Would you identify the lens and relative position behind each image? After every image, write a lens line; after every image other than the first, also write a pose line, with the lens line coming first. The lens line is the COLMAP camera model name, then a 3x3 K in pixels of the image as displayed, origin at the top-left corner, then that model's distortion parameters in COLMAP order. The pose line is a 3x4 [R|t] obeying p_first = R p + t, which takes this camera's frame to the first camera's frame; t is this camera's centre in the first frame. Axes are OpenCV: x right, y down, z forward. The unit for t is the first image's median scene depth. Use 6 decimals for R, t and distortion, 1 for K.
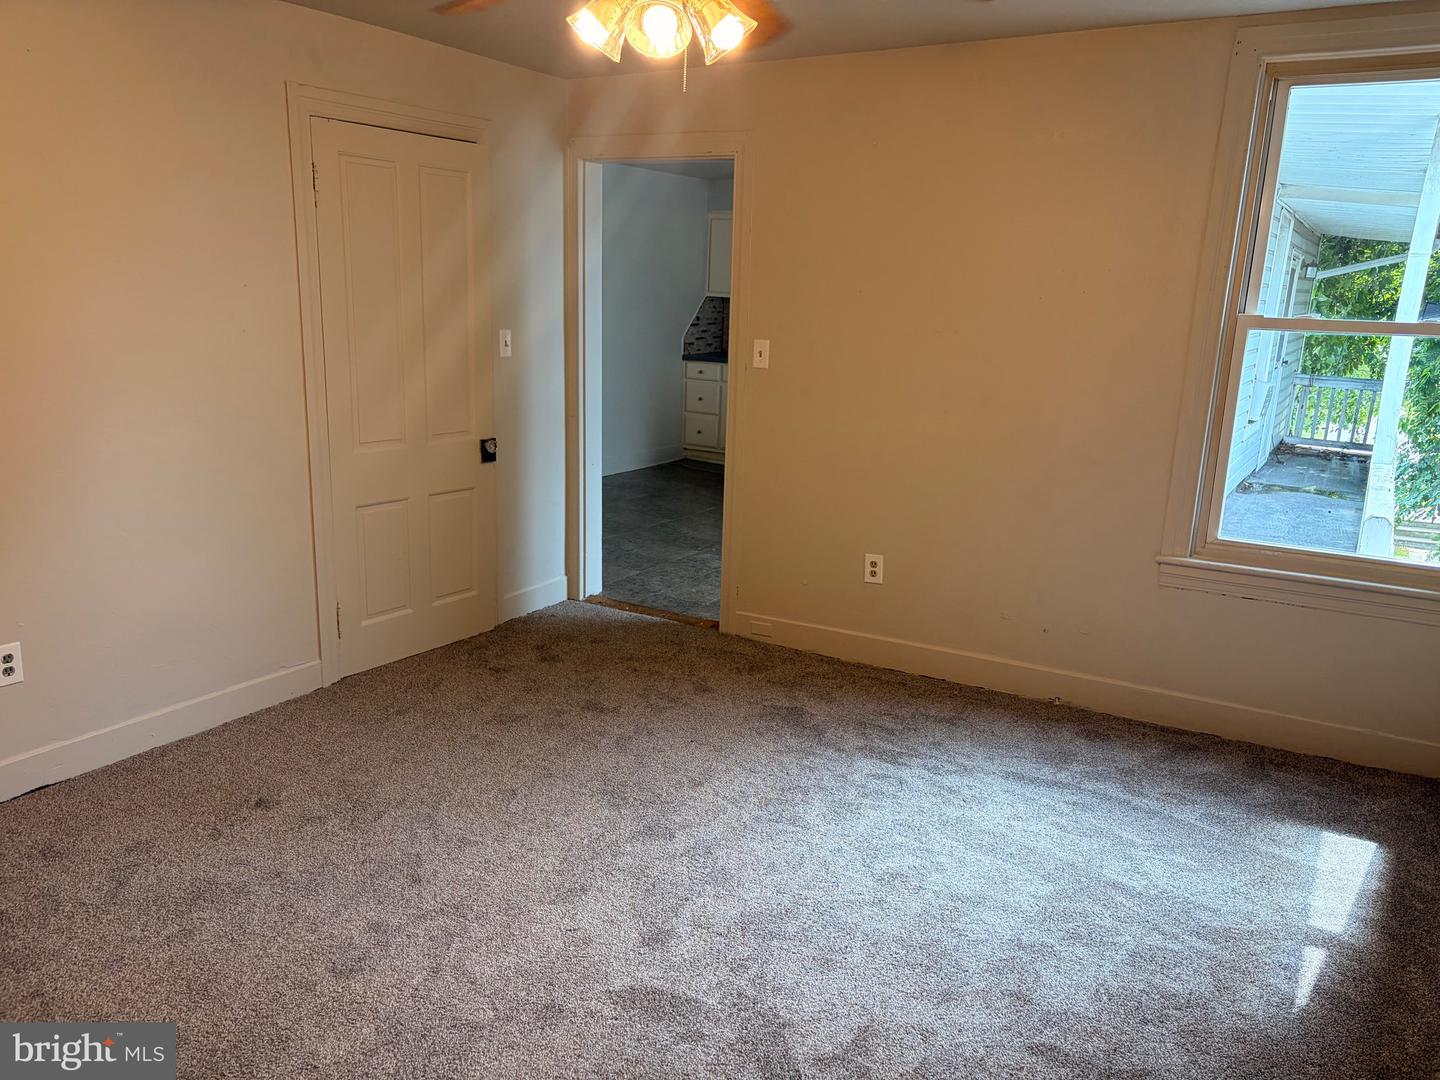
lens RADIAL K [[1087.1, 0, 720.0], [0, 1087.1, 540.0], [0, 0, 1]] dist [0.031192, -0.005444]
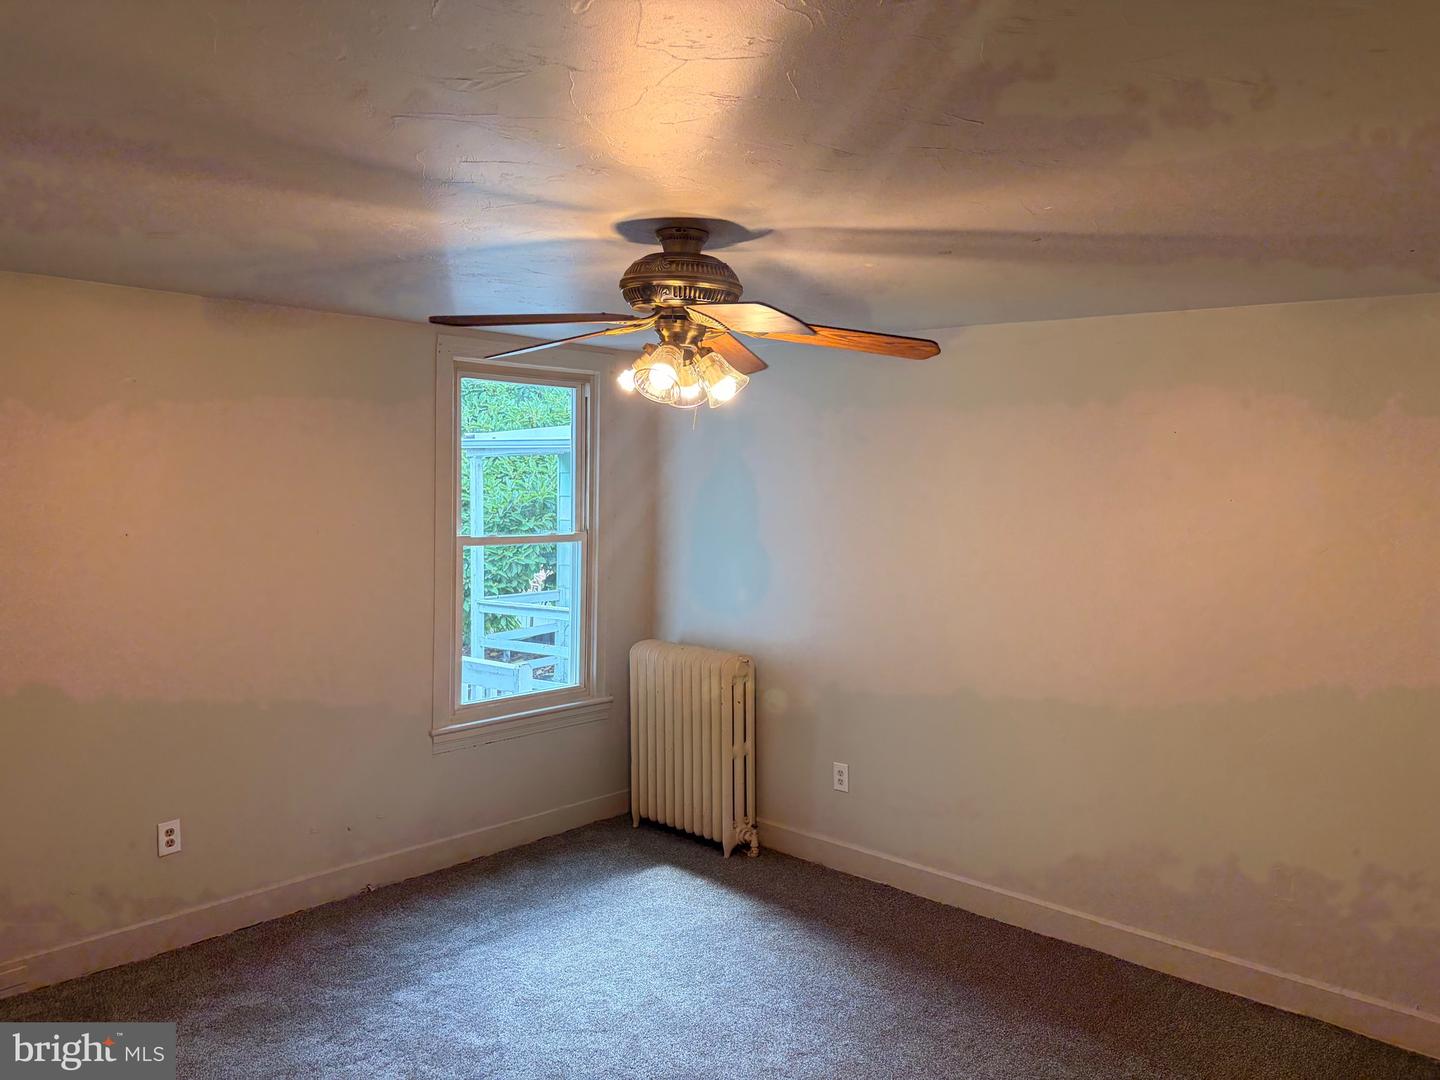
lens RADIAL K [[1087.1, 0, 720.0], [0, 1087.1, 540.0], [0, 0, 1]] dist [0.031192, -0.005444]
pose [[0.210805, -0.076543, 0.974527, -0.721675], [0.210775, 0.977038, 0.031147, -0.168176], [-0.954534, 0.198840, 0.222098, 0.384122]]
